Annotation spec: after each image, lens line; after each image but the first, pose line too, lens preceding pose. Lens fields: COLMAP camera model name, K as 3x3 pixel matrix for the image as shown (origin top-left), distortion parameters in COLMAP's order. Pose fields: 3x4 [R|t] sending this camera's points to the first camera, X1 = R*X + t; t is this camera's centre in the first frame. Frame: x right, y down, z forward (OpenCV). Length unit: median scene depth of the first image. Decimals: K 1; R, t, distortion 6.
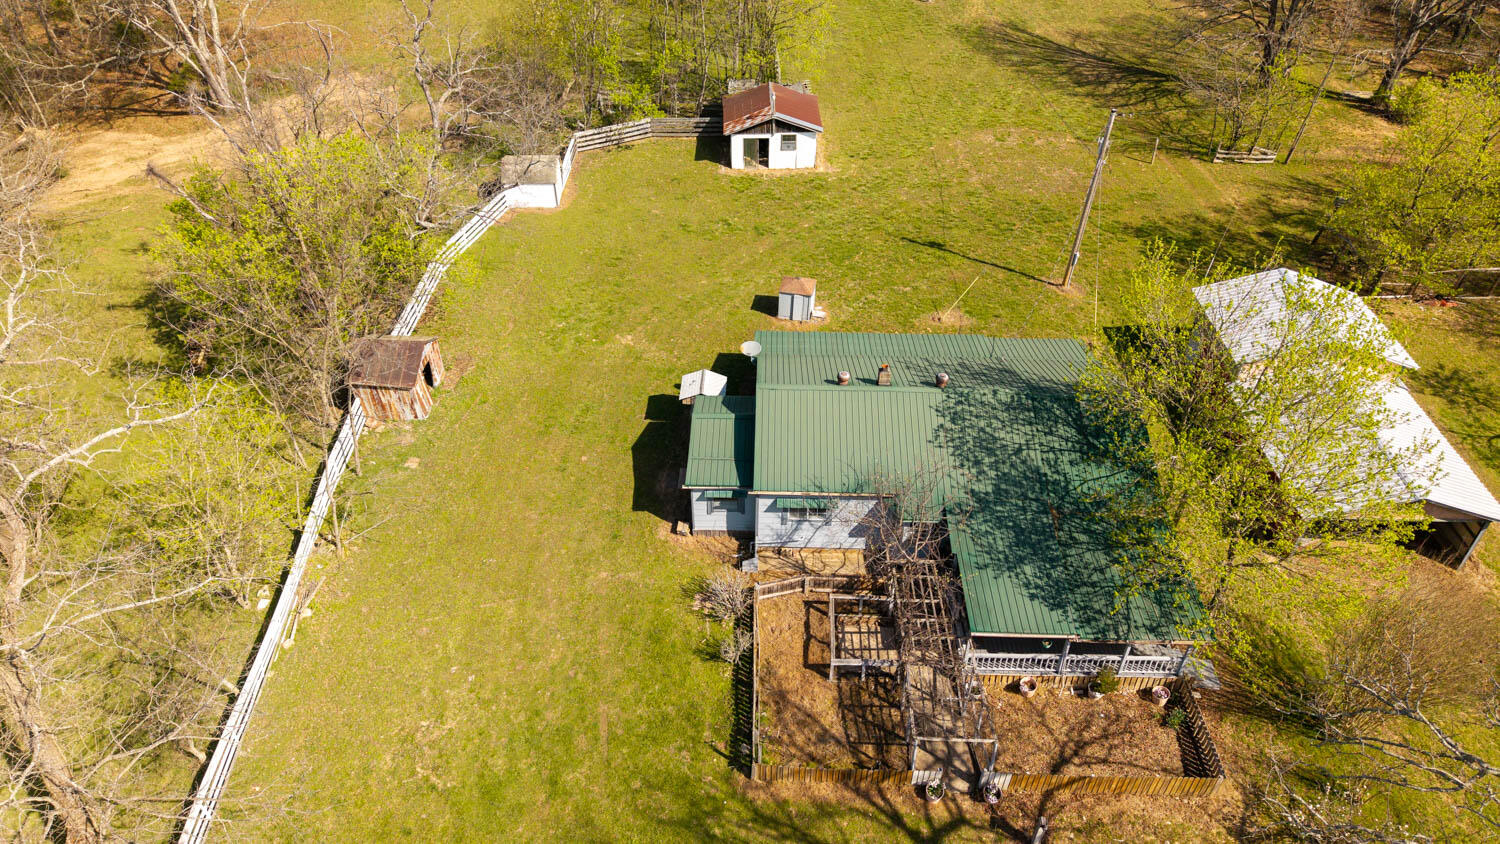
lens RADIAL K [[1015.5, 0, 750.0], [0, 1015.5, 422.0], [0, 0, 1]] dist [0.032106, -0.043561]
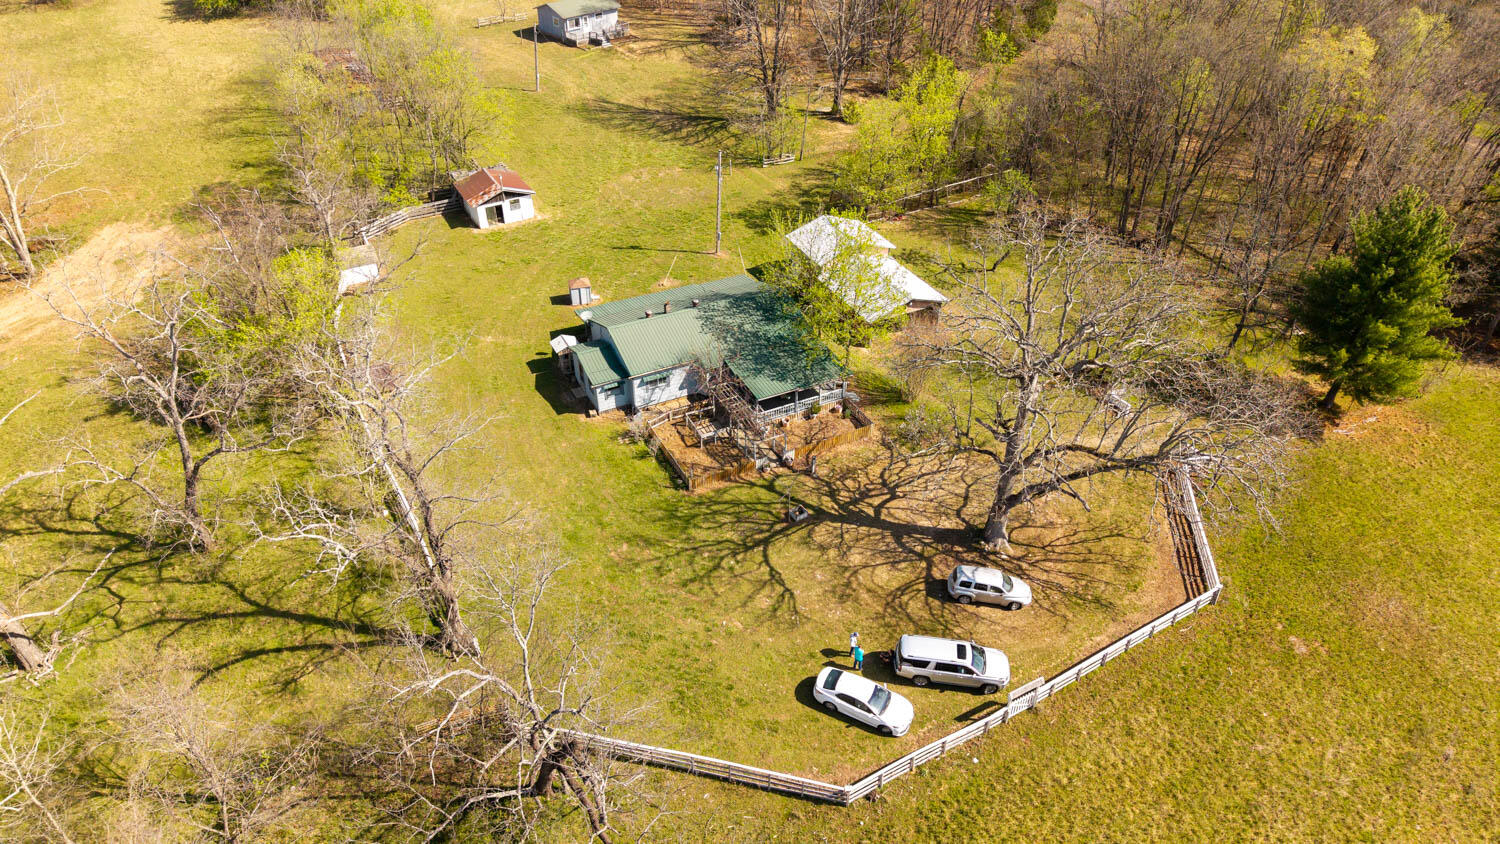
lens RADIAL K [[1015.5, 0, 750.0], [0, 1015.5, 422.0], [0, 0, 1]] dist [0.032106, -0.043561]
pose [[0.881507, -0.276649, 0.382636, -0.406447], [0.288583, 0.957070, 0.027139, 0.118691], [-0.373718, 0.086499, 0.923500, -0.630392]]
